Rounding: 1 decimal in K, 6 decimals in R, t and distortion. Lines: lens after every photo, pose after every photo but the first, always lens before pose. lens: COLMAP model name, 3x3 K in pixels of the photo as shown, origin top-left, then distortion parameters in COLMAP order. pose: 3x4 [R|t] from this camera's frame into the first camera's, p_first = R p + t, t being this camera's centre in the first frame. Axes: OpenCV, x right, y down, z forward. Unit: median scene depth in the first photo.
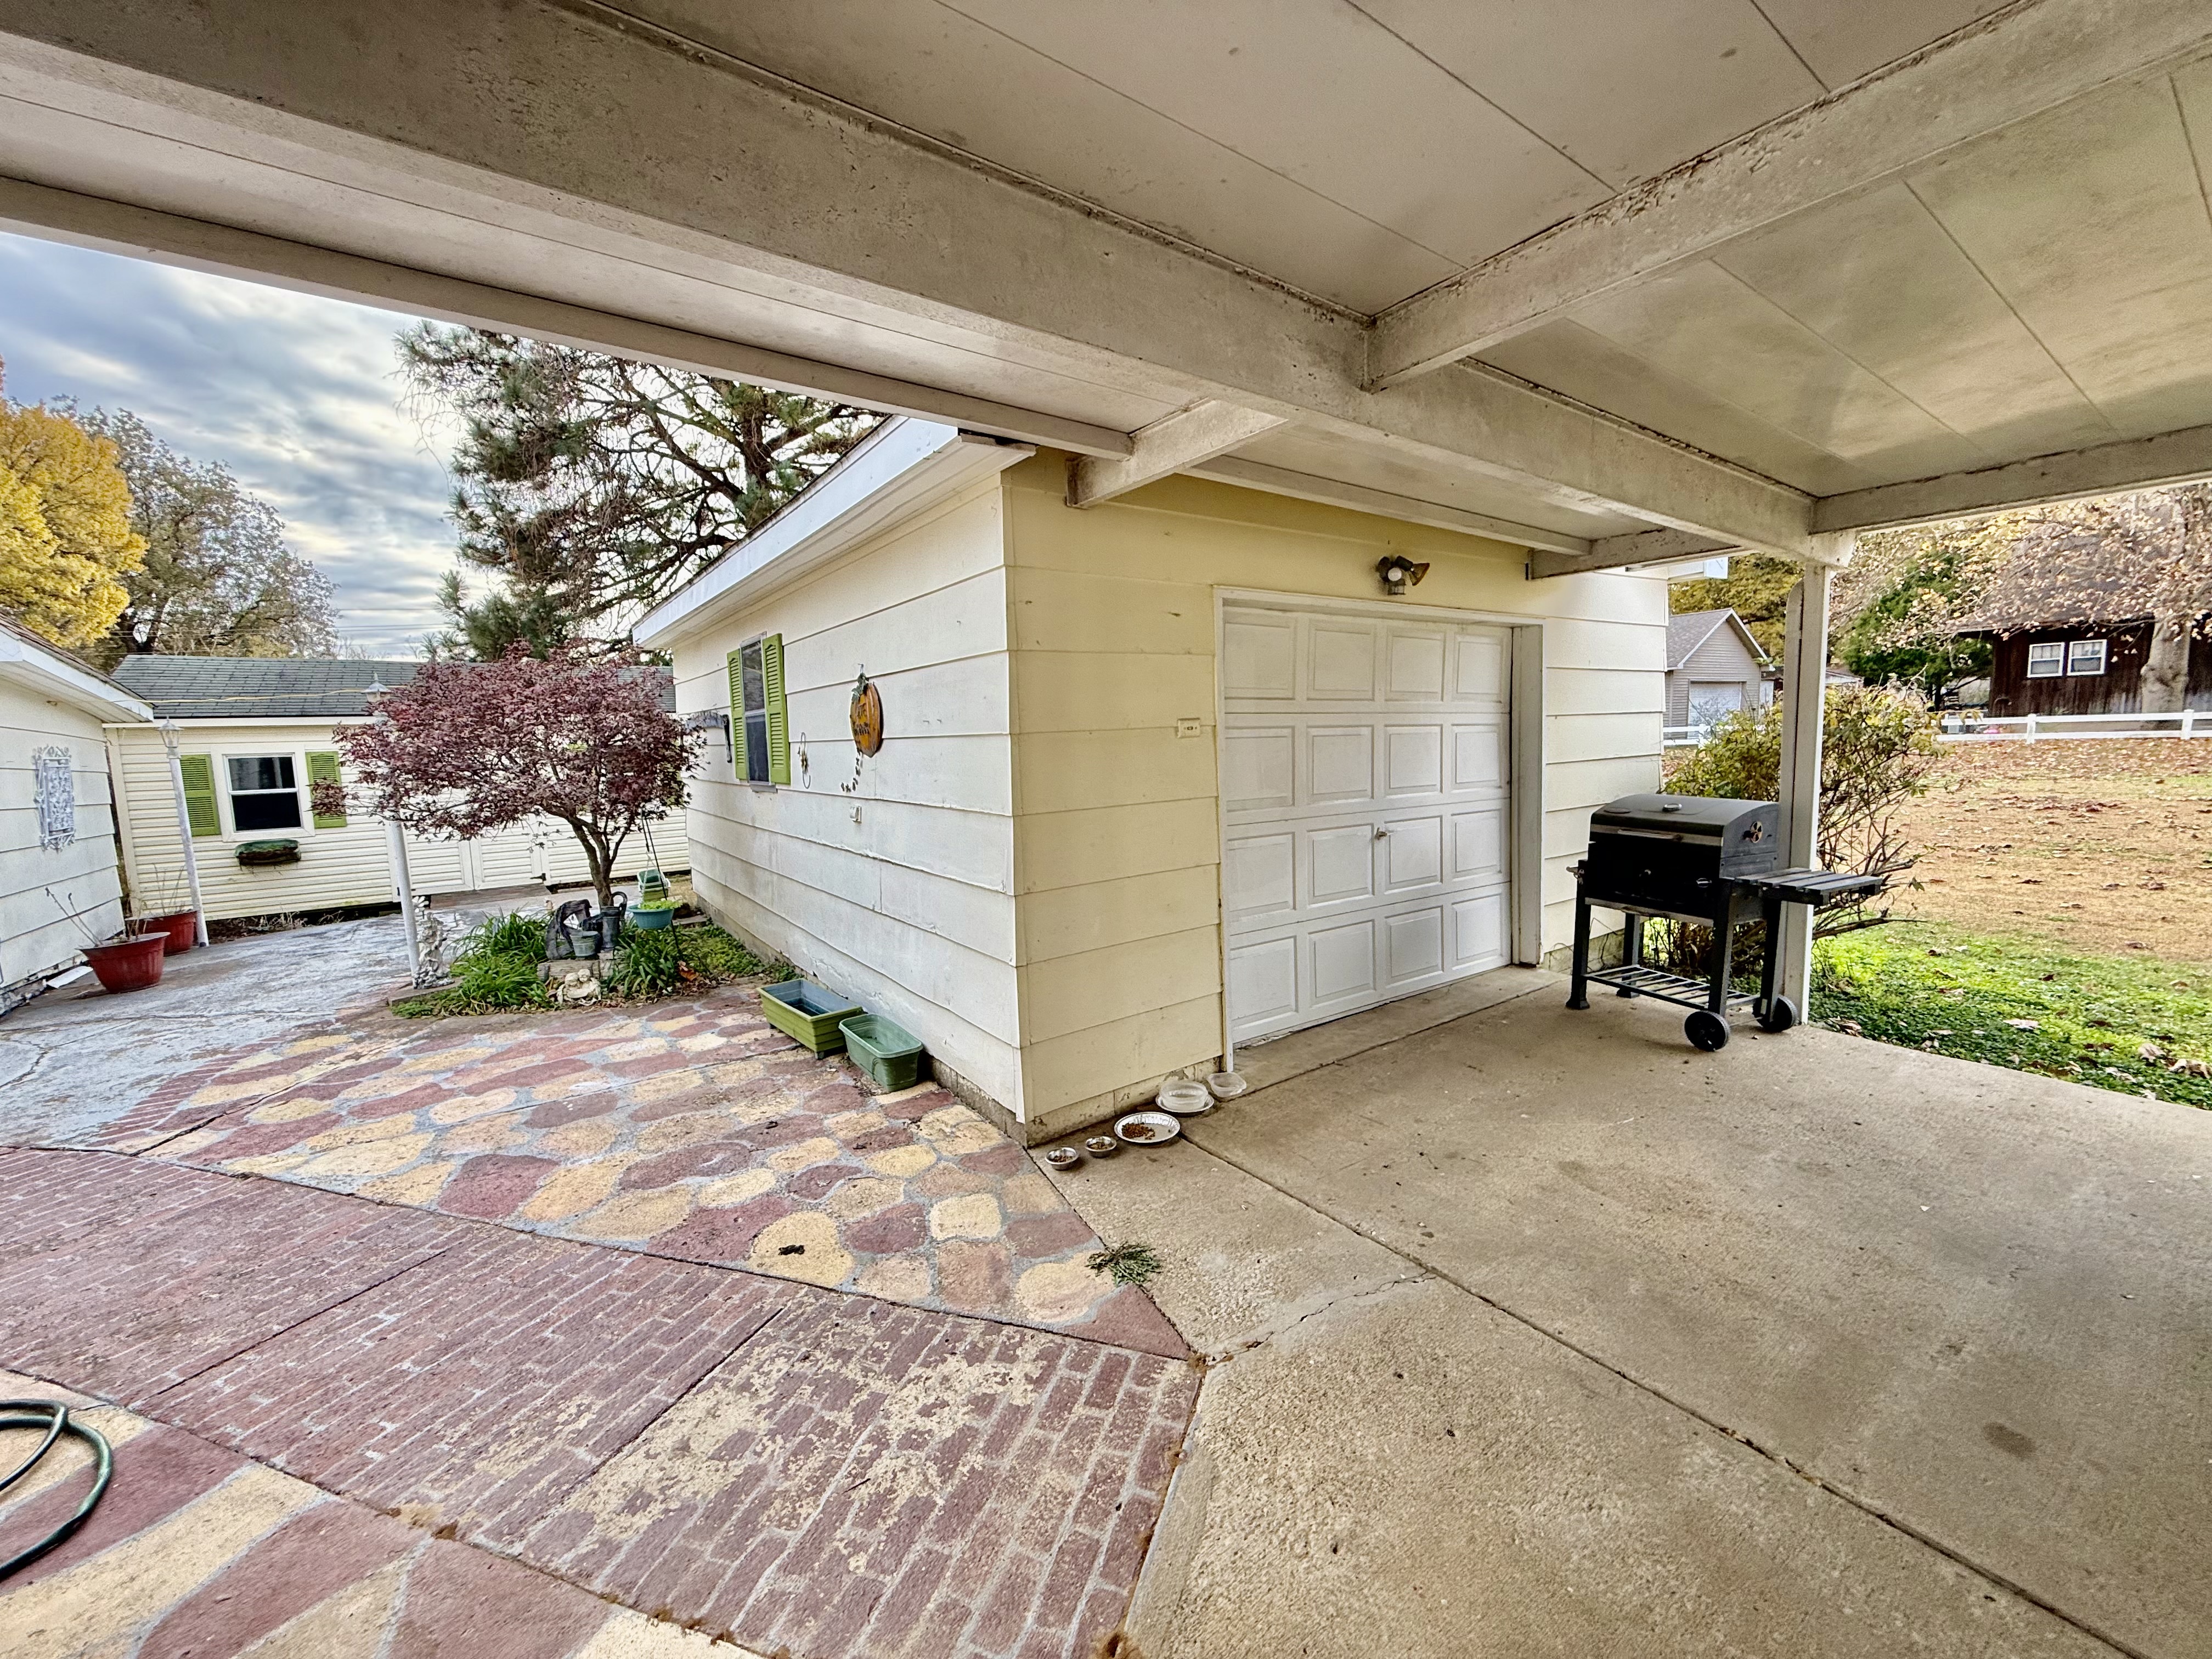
lens RADIAL K [[875.2, 0, 1100.8], [0, 875.2, 825.3], [0, 0, 1]] dist [-0.001392, 0.000451]
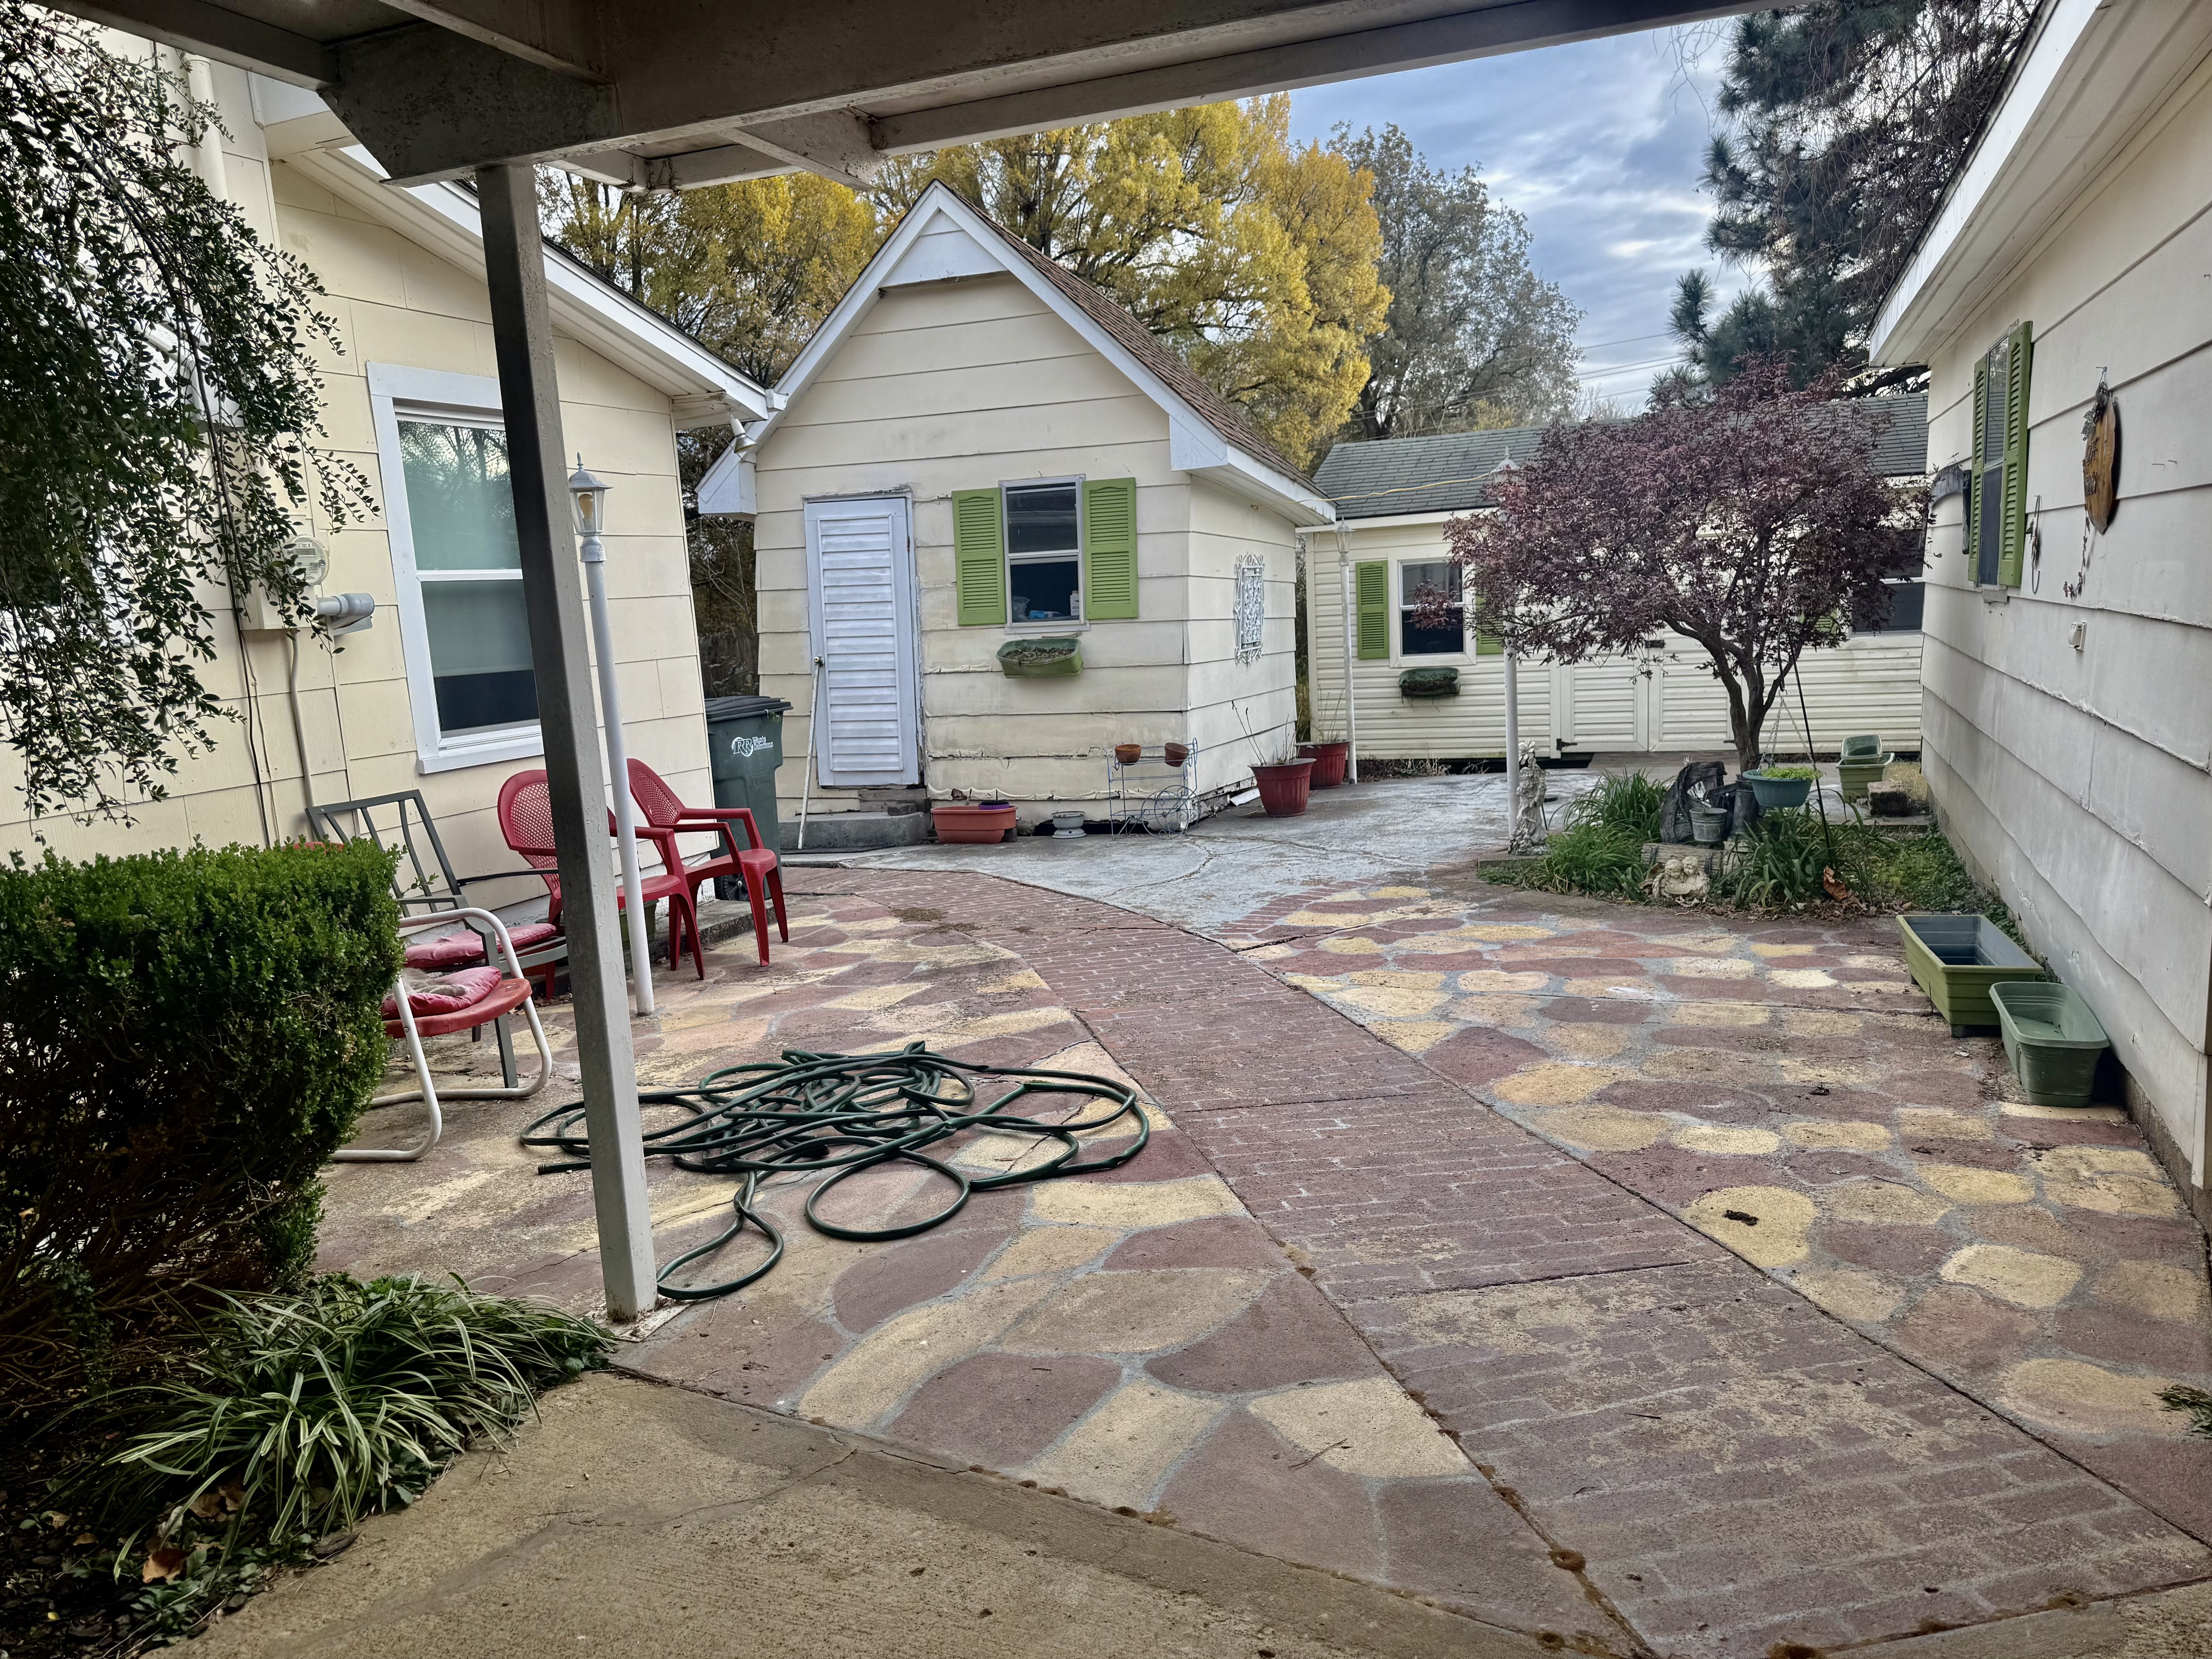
lens RADIAL K [[1553.3, 0, 1106.0], [0, 1553.3, 829.5], [0, 0, 1]] dist [0.108390, -0.188617]
pose [[0.540795, 0.124588, -0.831877, 0.228224], [-0.045673, 0.991860, 0.118856, 0.017470], [0.839914, -0.026283, 0.542083, -0.083121]]
